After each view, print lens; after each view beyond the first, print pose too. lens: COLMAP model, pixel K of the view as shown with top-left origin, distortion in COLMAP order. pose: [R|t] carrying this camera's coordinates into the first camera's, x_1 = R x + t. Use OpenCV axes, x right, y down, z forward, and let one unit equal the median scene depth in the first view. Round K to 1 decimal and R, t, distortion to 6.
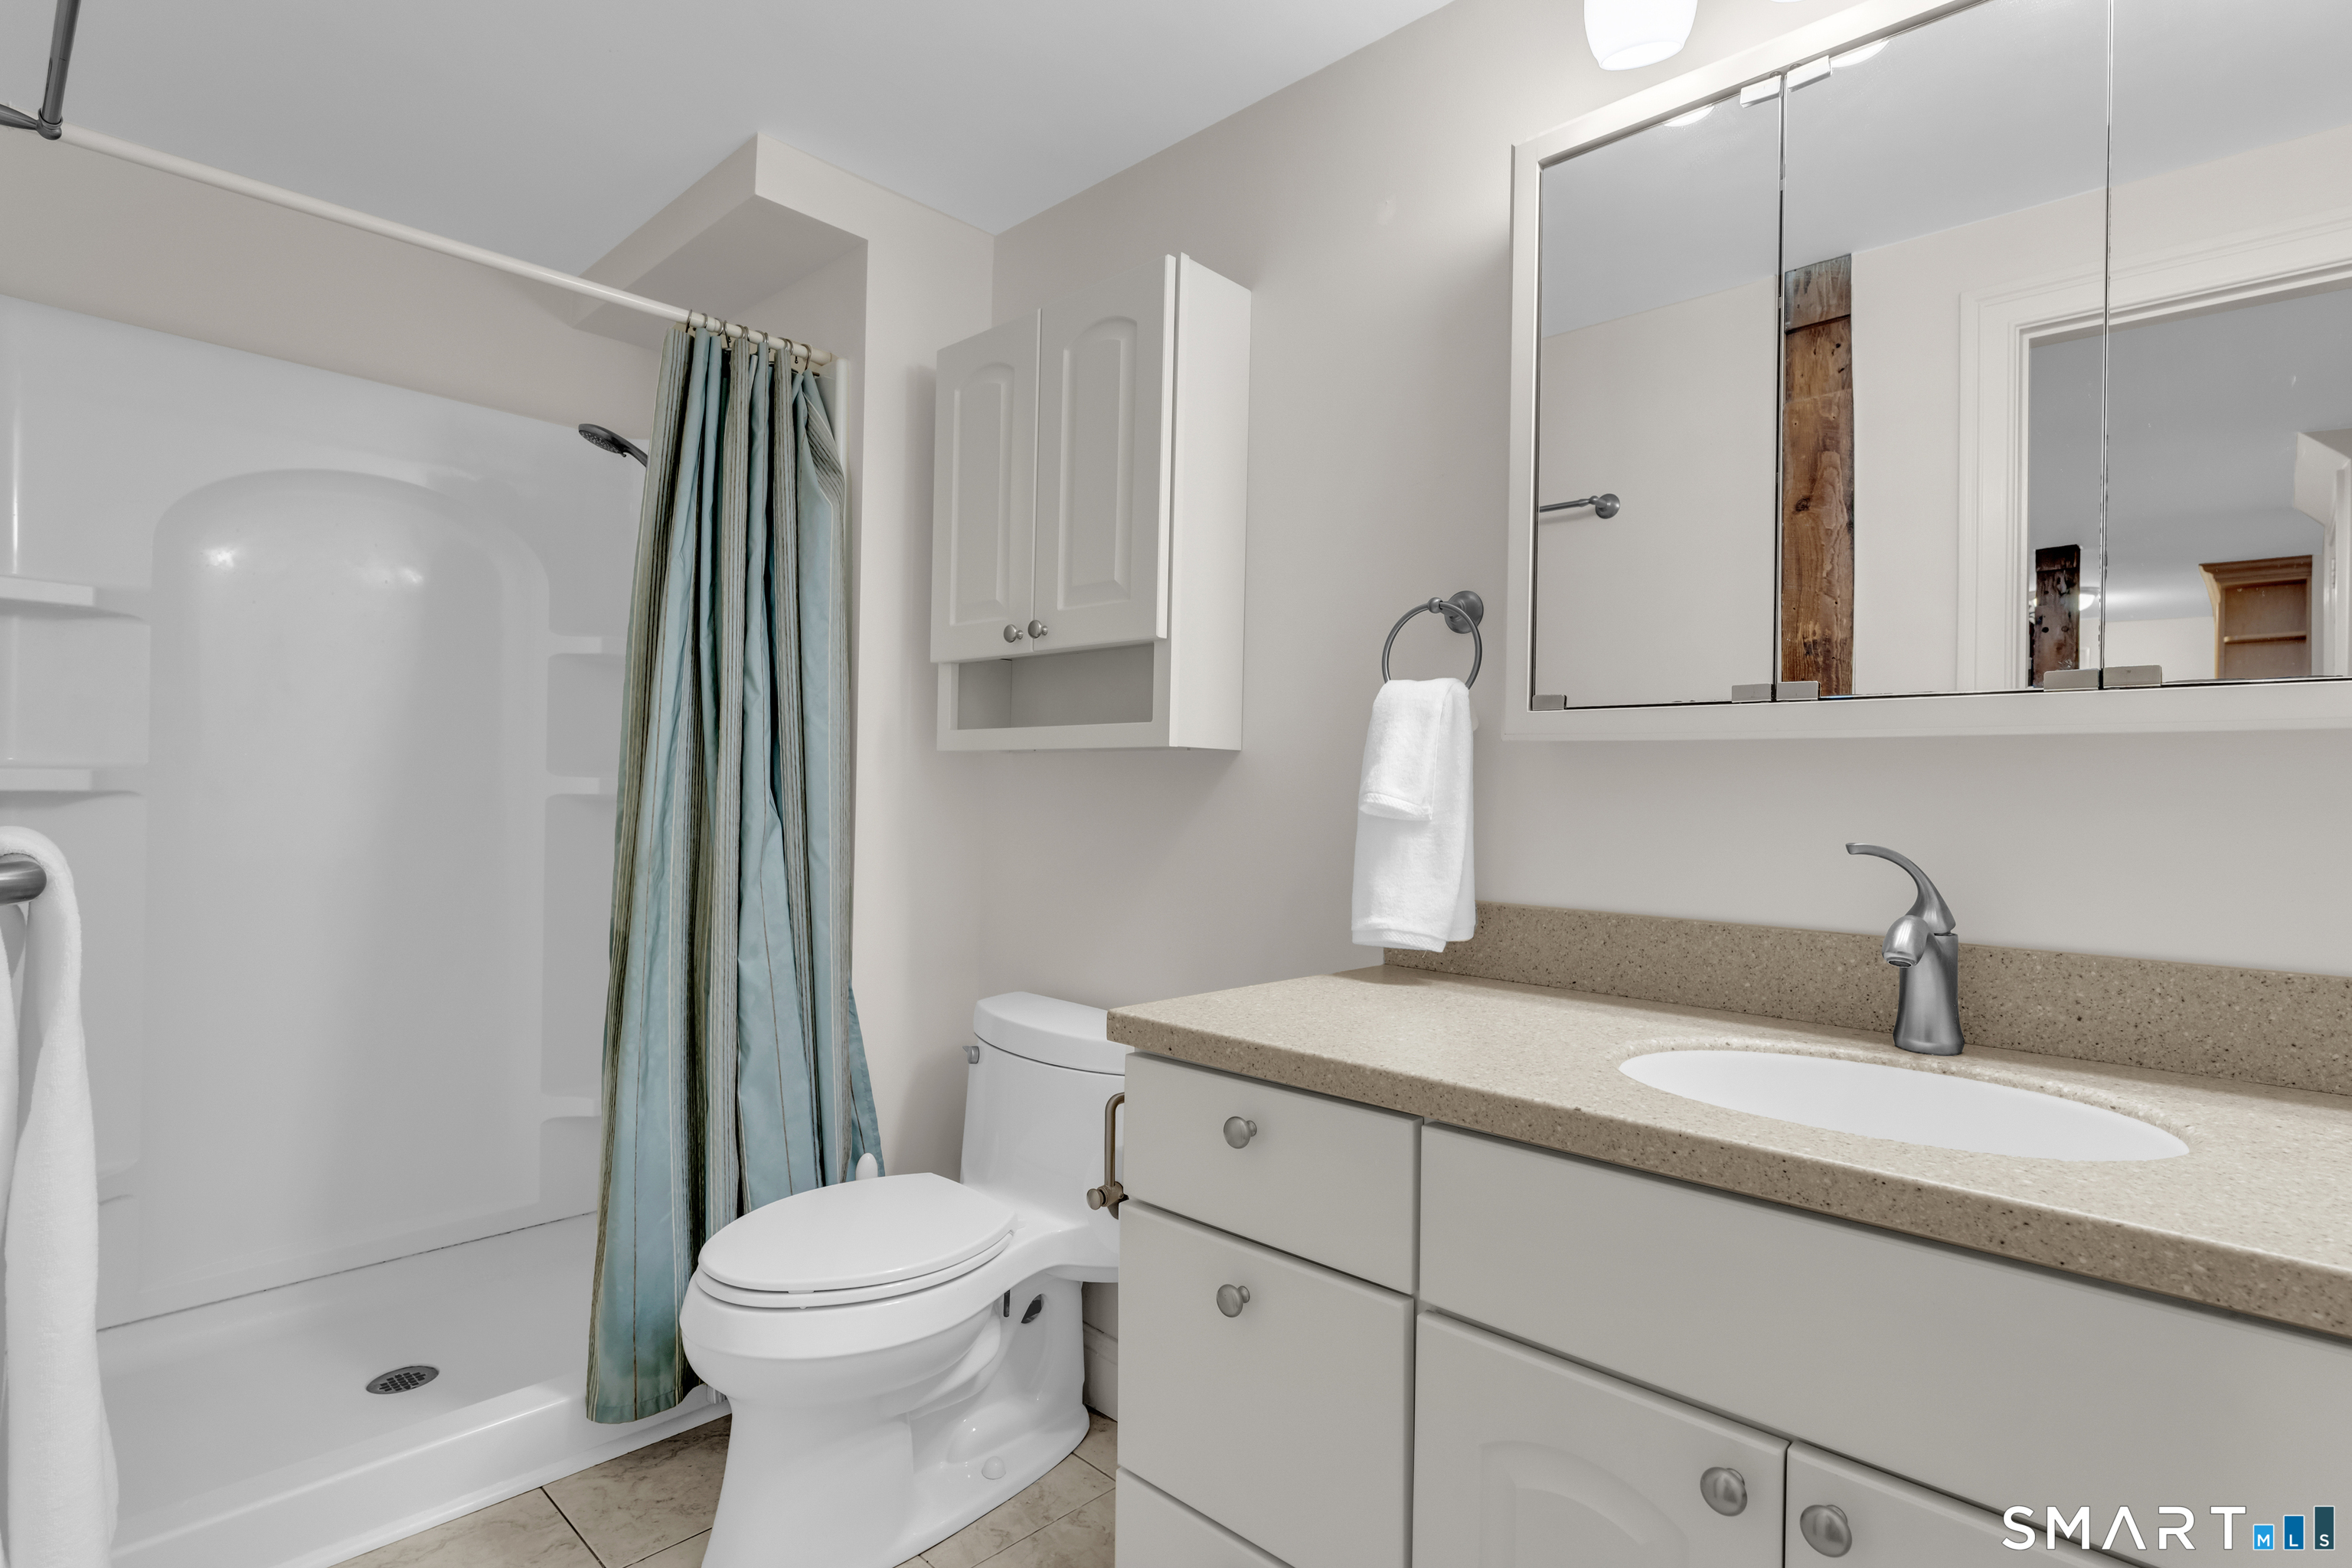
lens RADIAL K [[1169.3, 0, 1176.0], [0, 1169.3, 784.0], [0, 0, 1]] dist [0.001558, 0.000407]
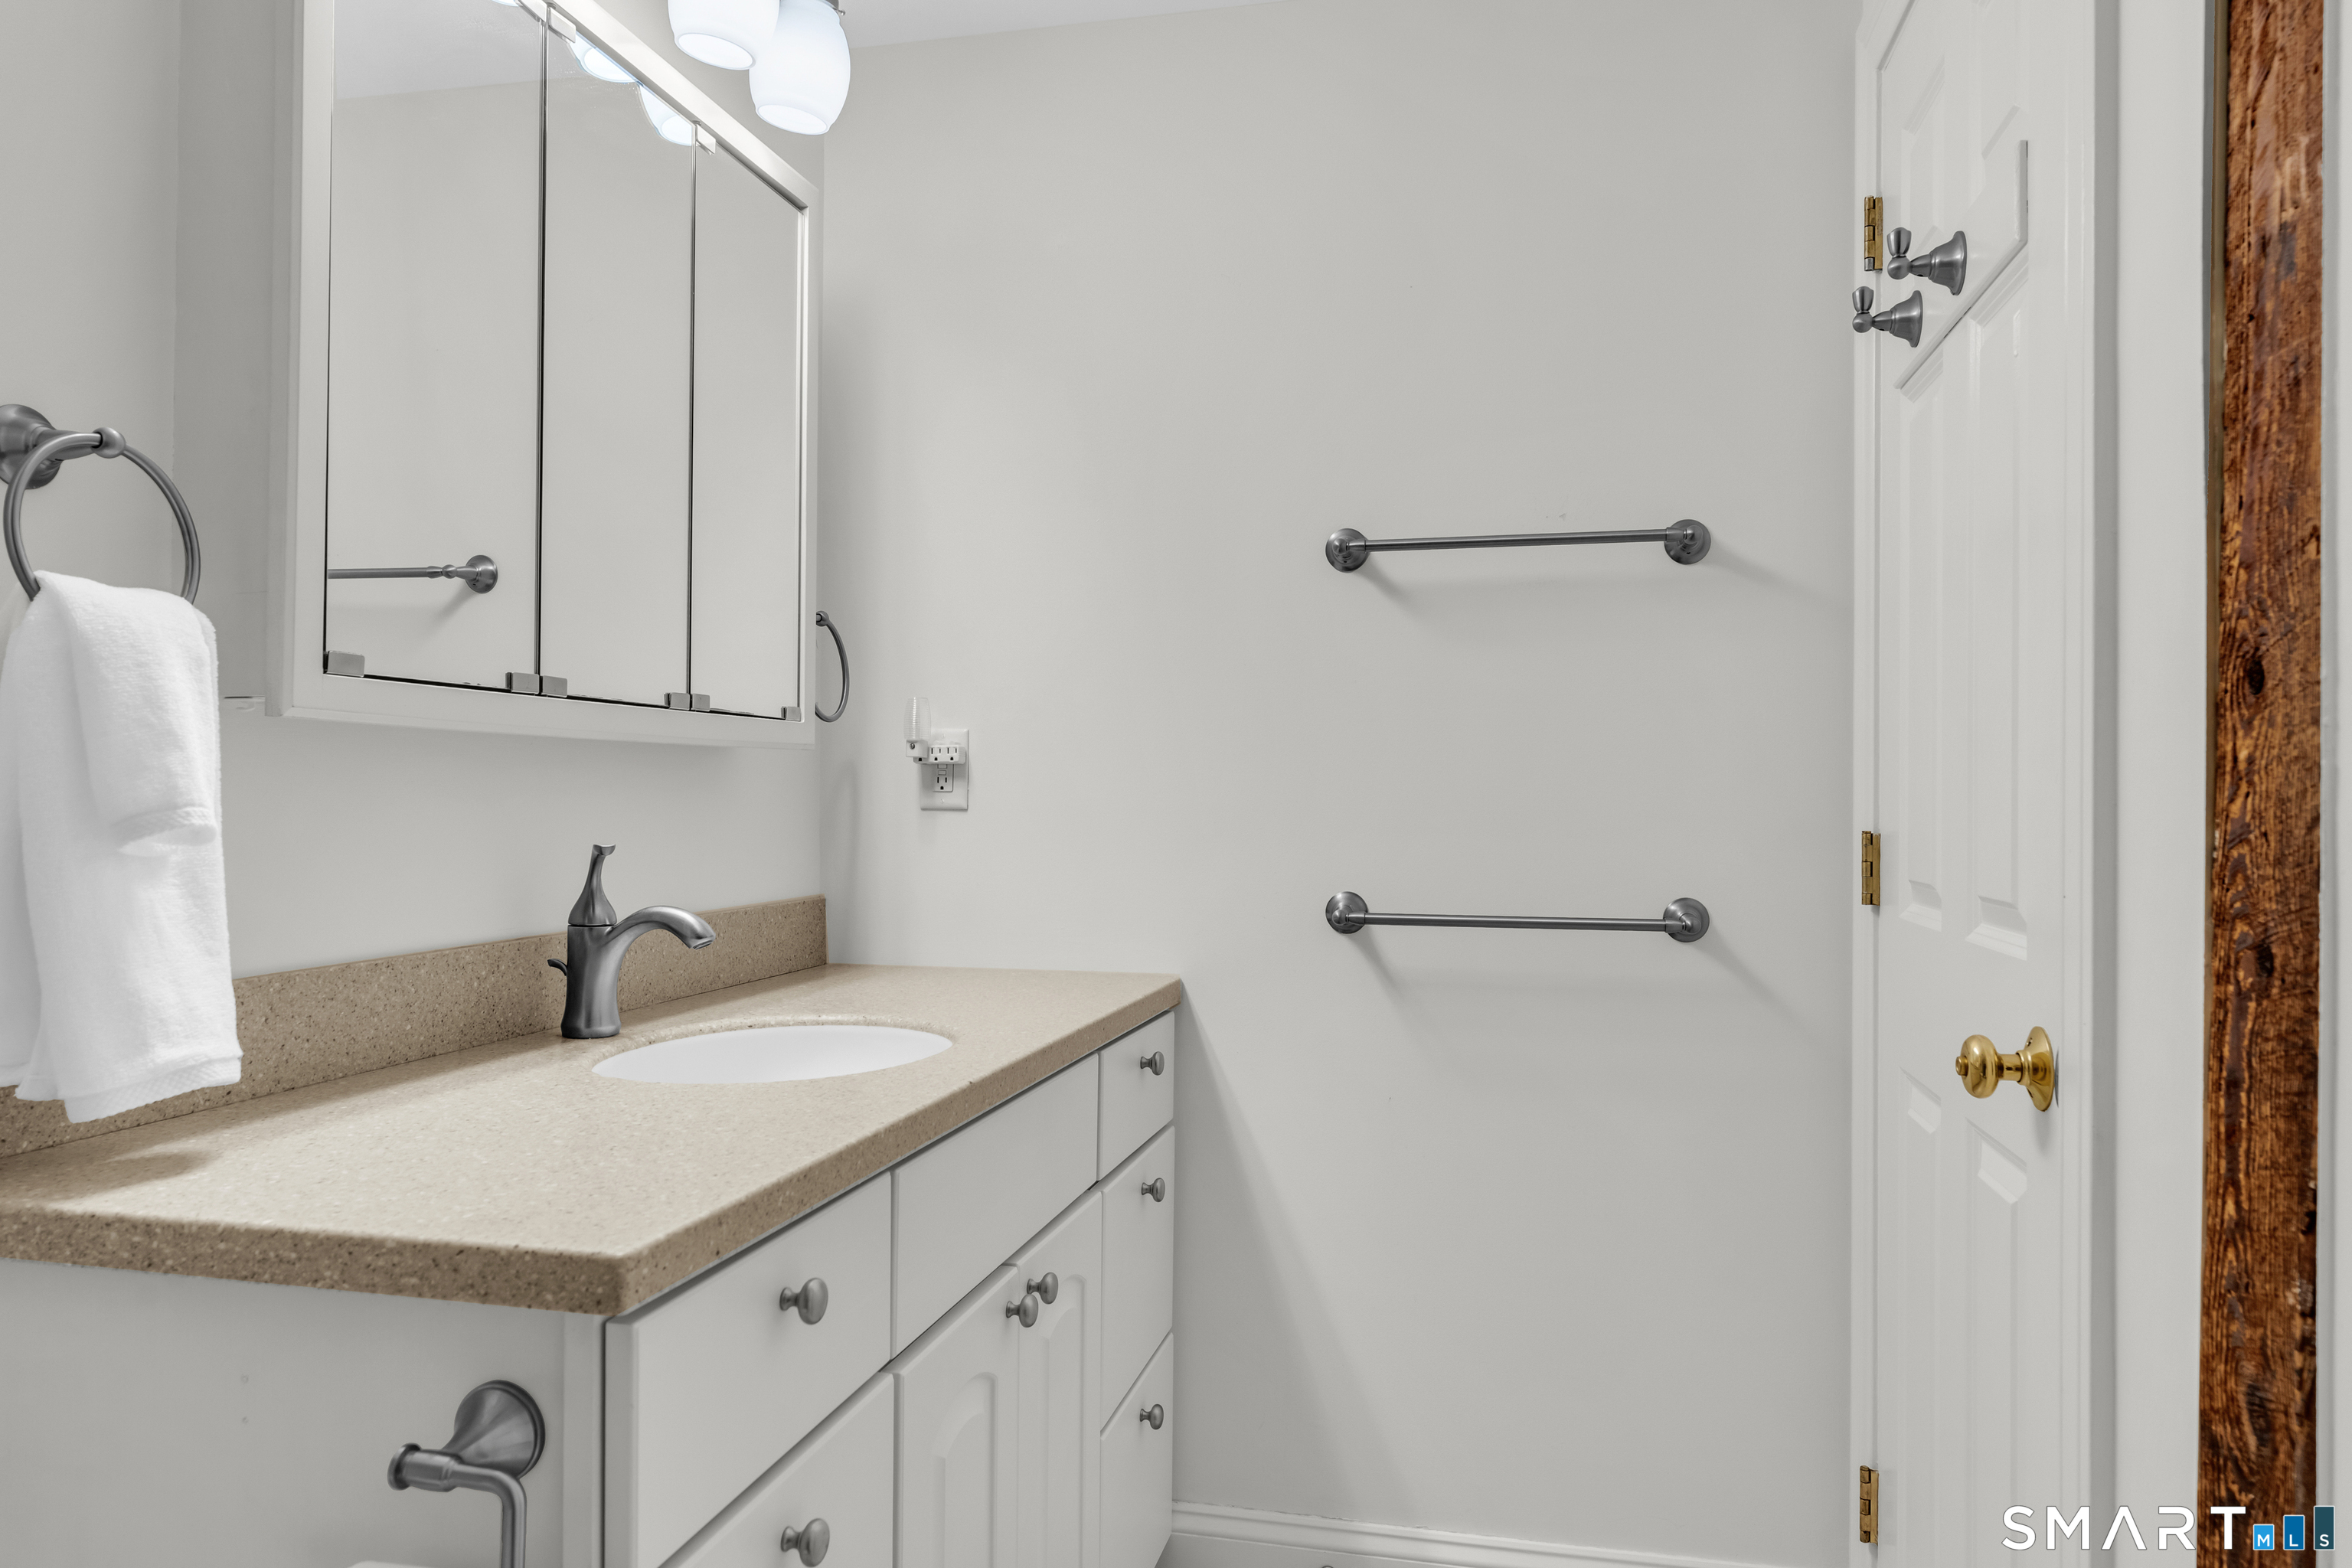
lens RADIAL K [[1650.9, 0, 1174.5], [0, 1650.9, 706.5], [0, 0, 1]] dist [0.003989, 0.000371]
pose [[-0.517836, 0.016003, 0.855330, -0.780197], [-0.027576, 0.998993, -0.035387, -0.027296], [-0.855035, -0.041911, -0.516873, 1.136066]]
